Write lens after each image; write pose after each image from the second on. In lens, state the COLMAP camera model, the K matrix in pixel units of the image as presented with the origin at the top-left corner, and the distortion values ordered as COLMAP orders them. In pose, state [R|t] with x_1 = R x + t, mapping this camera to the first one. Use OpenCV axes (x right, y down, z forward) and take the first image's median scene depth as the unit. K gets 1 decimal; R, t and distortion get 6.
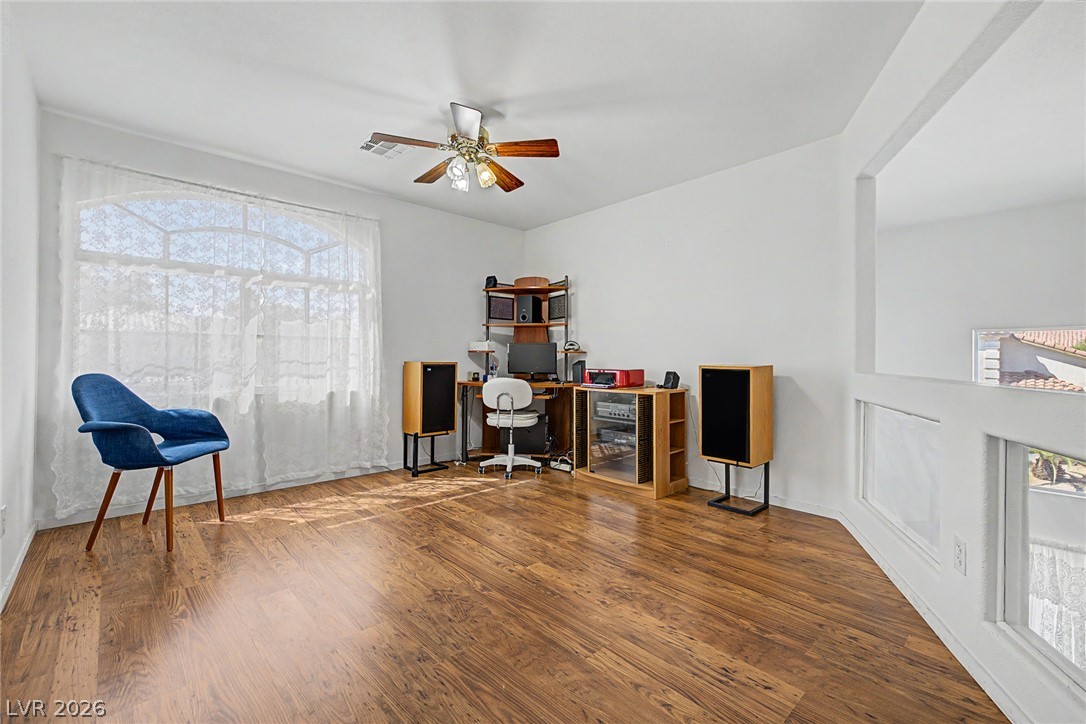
lens RADIAL K [[454.5, 0, 536.2], [0, 454.5, 355.2], [0, 0, 1]] dist [0.002523, -0.000194]
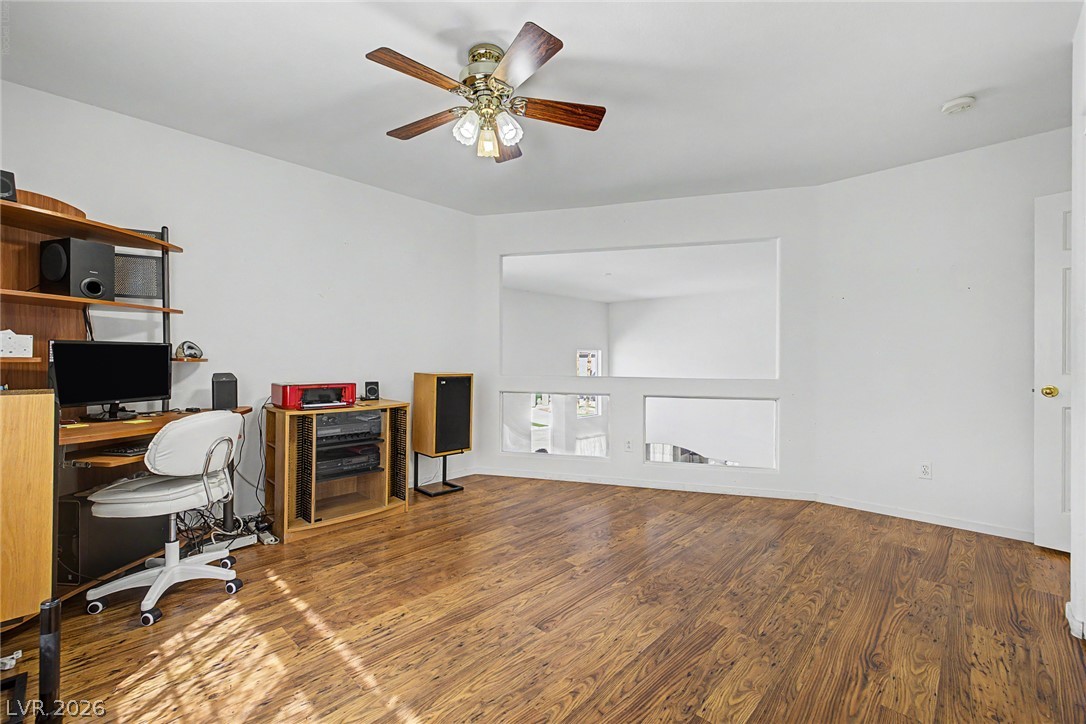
lens RADIAL K [[454.5, 0, 536.2], [0, 454.5, 355.2], [0, 0, 1]] dist [0.002523, -0.000194]
pose [[-0.049803, 0.007700, 0.998729, -0.665462], [-0.007373, 0.999940, -0.008077, -0.013184], [-0.998732, -0.007766, -0.049743, 0.698587]]
